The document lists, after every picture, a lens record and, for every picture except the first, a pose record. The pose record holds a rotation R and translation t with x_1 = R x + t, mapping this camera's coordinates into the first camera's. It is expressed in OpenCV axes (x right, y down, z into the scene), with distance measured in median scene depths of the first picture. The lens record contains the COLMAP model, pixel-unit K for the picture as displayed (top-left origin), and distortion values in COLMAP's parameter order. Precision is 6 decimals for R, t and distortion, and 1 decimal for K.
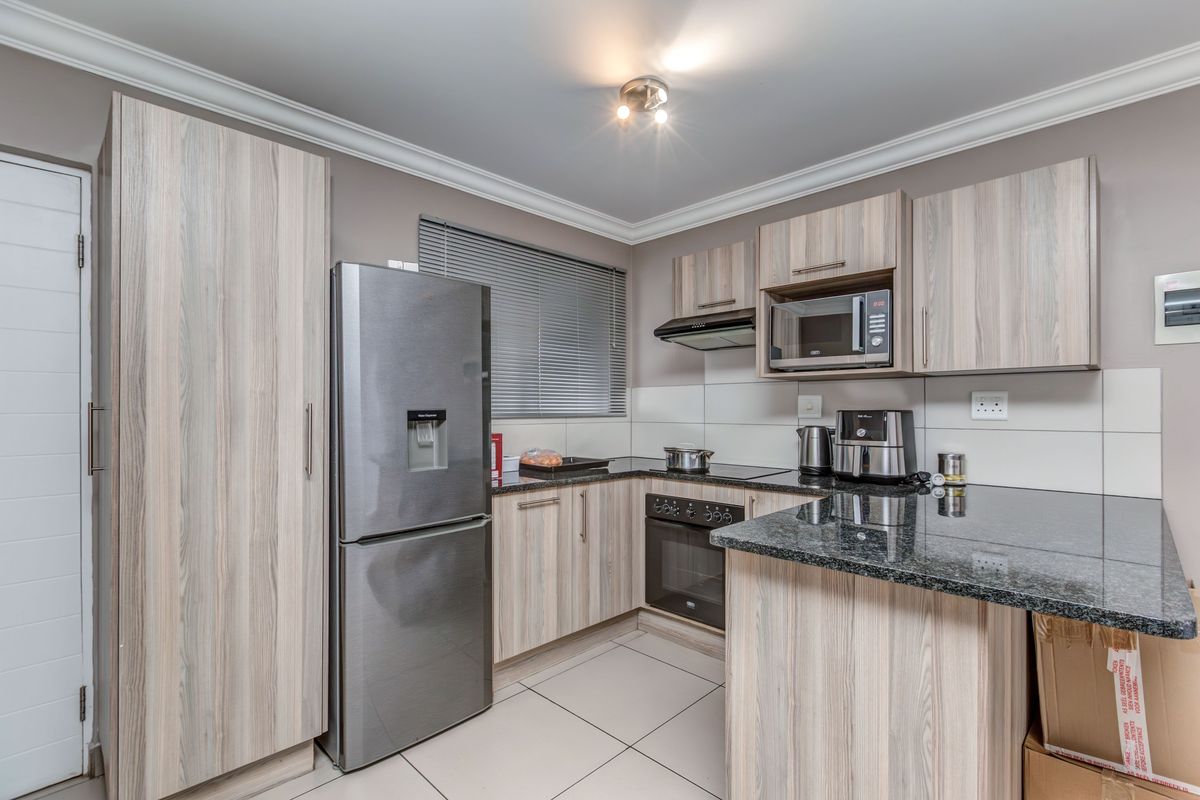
lens RADIAL K [[541.3, 0, 604.6], [0, 541.3, 406.4], [0, 0, 1]] dist [-0.001240, 0.000105]
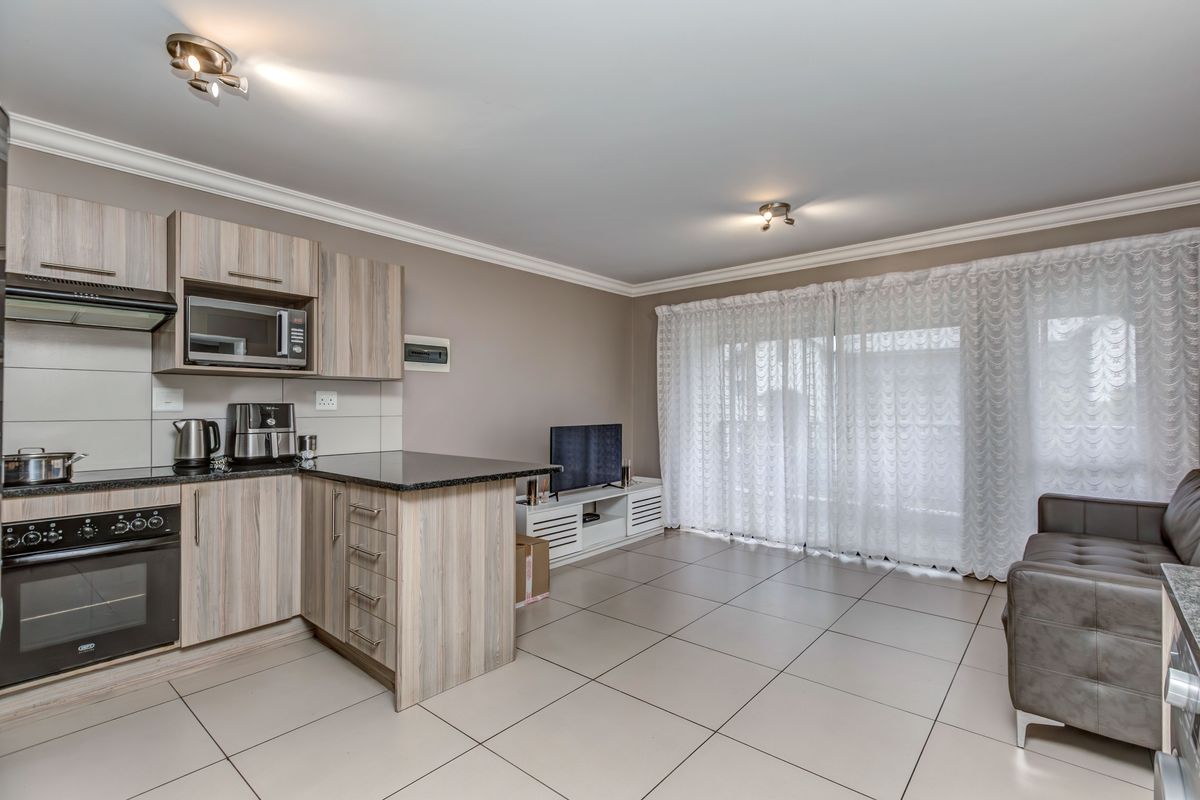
lens RADIAL K [[541.3, 0, 604.6], [0, 541.3, 402.7], [0, 0, 1]] dist [-0.001240, 0.000105]
pose [[-0.068039, 0.008053, 0.997650, -0.791226], [-0.004485, 0.999955, -0.008378, 0.013166], [-0.997673, -0.005045, -0.067999, 0.344650]]
